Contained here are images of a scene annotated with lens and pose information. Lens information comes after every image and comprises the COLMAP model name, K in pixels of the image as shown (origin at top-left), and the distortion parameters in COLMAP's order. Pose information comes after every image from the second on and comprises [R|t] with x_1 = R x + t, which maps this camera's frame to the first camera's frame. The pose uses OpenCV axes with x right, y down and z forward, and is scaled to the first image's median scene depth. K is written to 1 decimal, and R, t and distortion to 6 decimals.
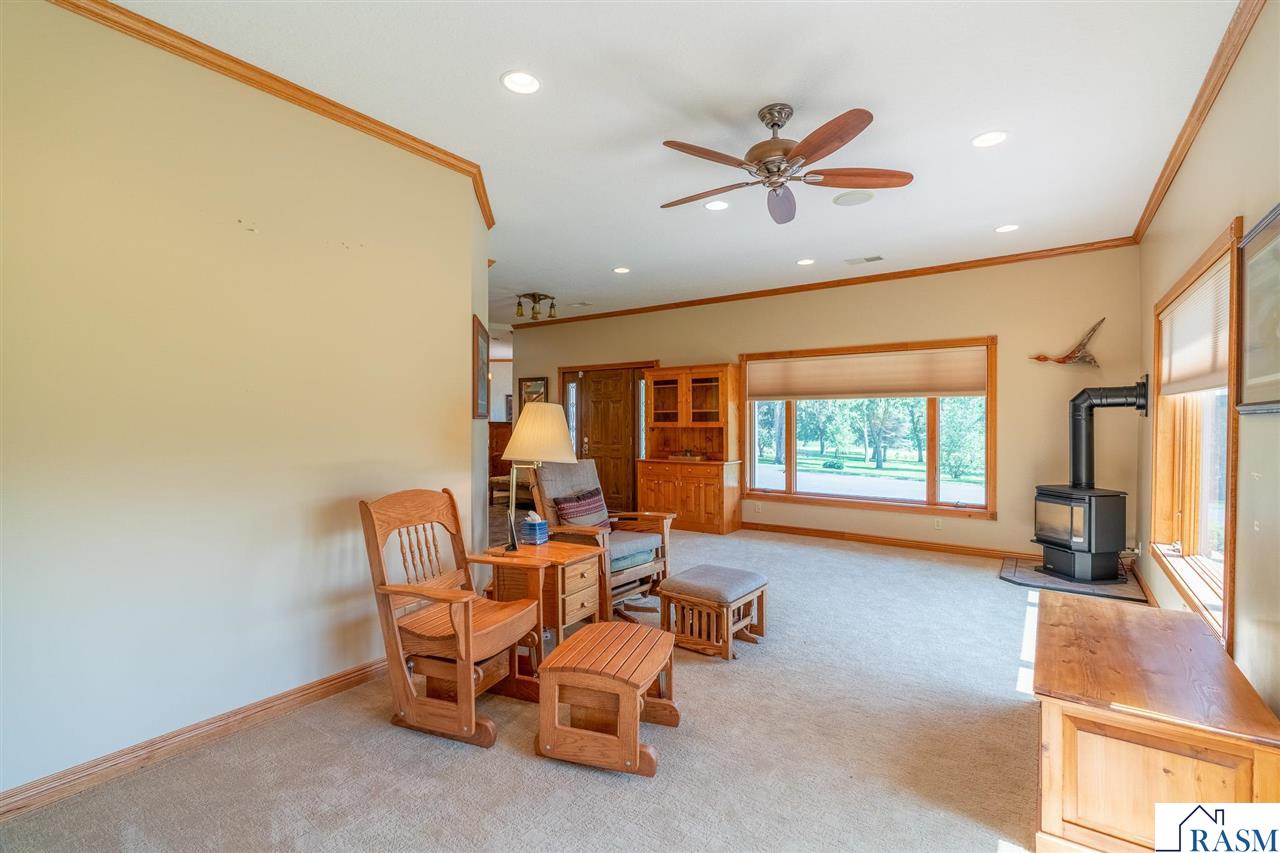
lens RADIAL K [[576.8, 0, 641.2], [0, 576.8, 421.0], [0, 0, 1]] dist [-0.002167, 0.000083]
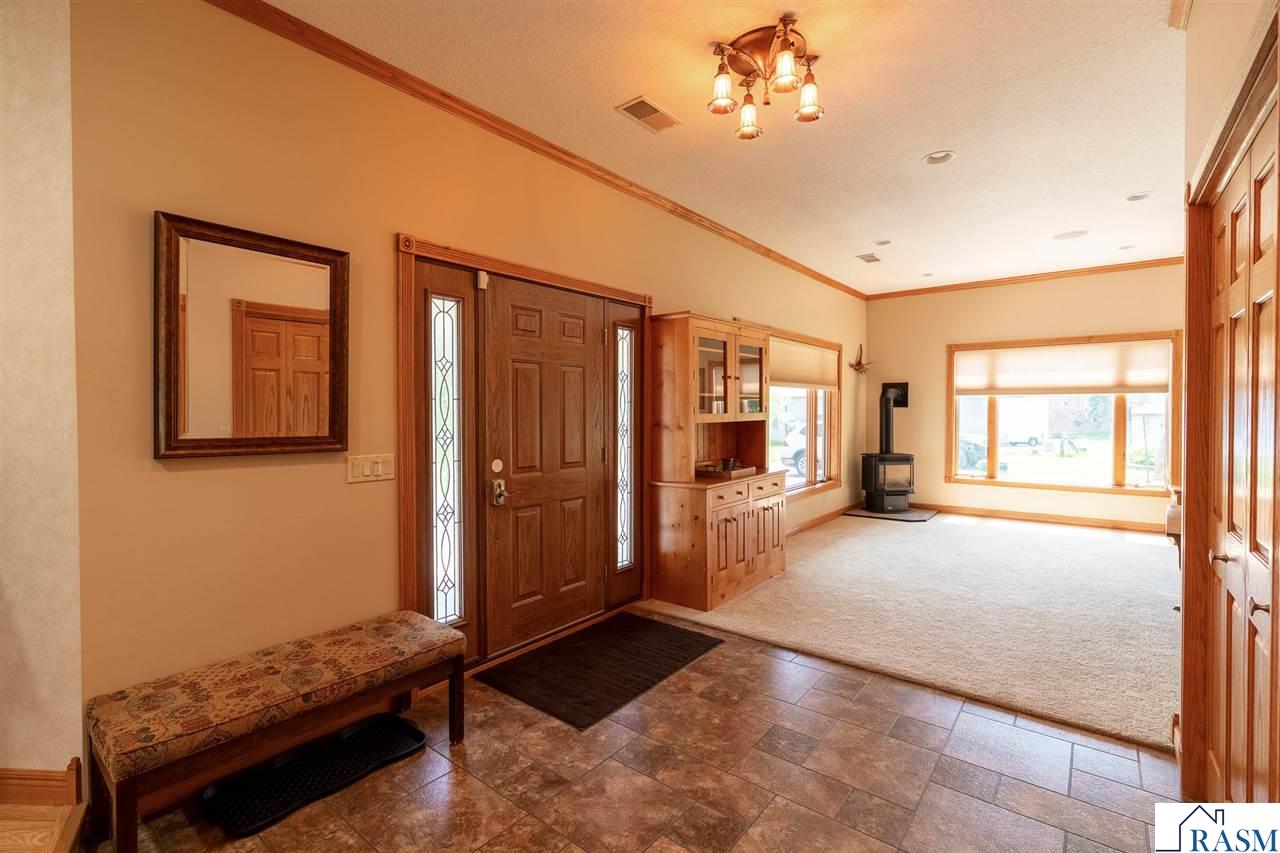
lens RADIAL K [[576.8, 0, 641.2], [0, 576.8, 421.0], [0, 0, 1]] dist [-0.002167, 0.000083]
pose [[0.044880, -0.019477, 0.998802, -0.474792], [0.005950, 0.999797, 0.019229, -0.002164], [-0.998975, 0.005080, 0.044987, 0.939612]]
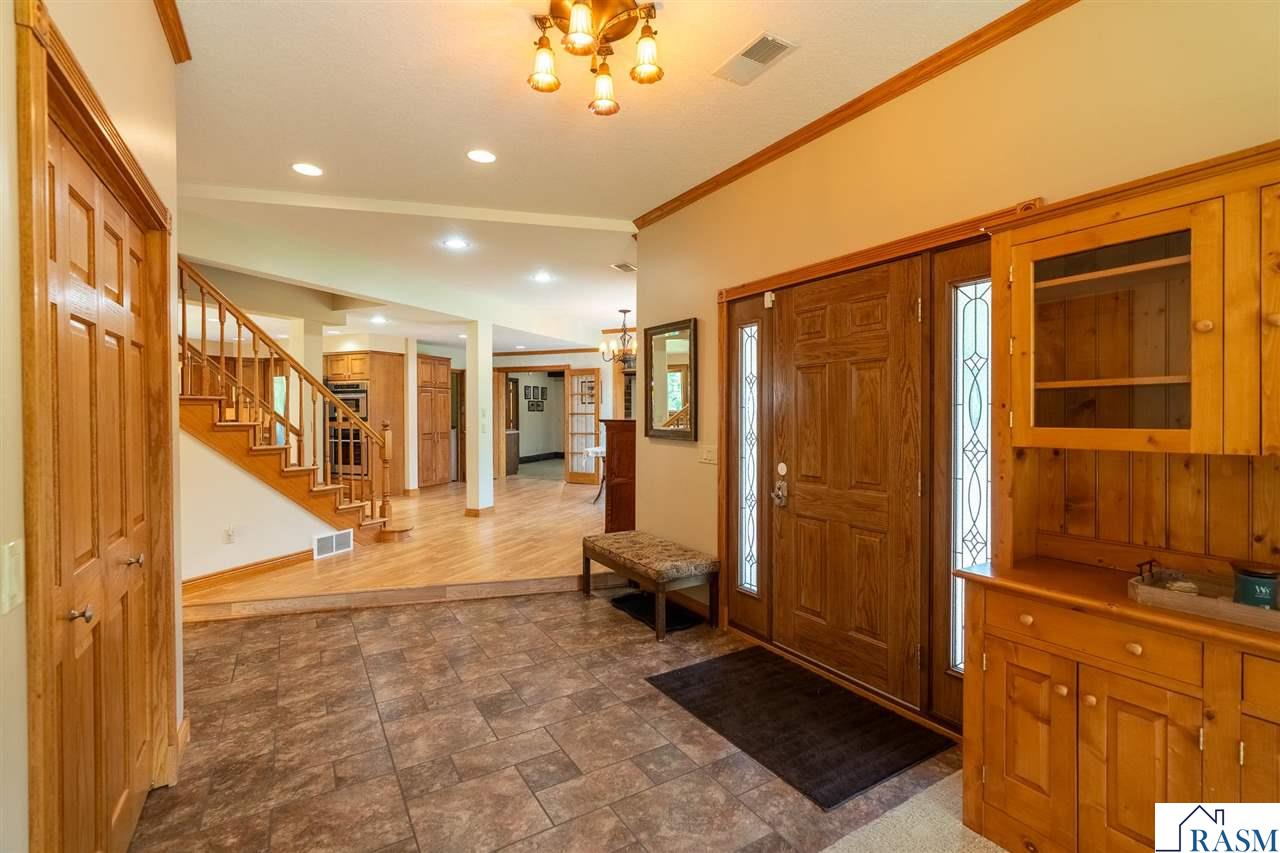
lens RADIAL K [[576.8, 0, 641.2], [0, 576.8, 421.0], [0, 0, 1]] dist [-0.002167, 0.000083]
pose [[0.922960, 0.005297, -0.384860, -0.036740], [-0.002202, 0.999962, 0.008482, -0.002459], [0.384891, -0.006981, 0.922936, 0.643106]]
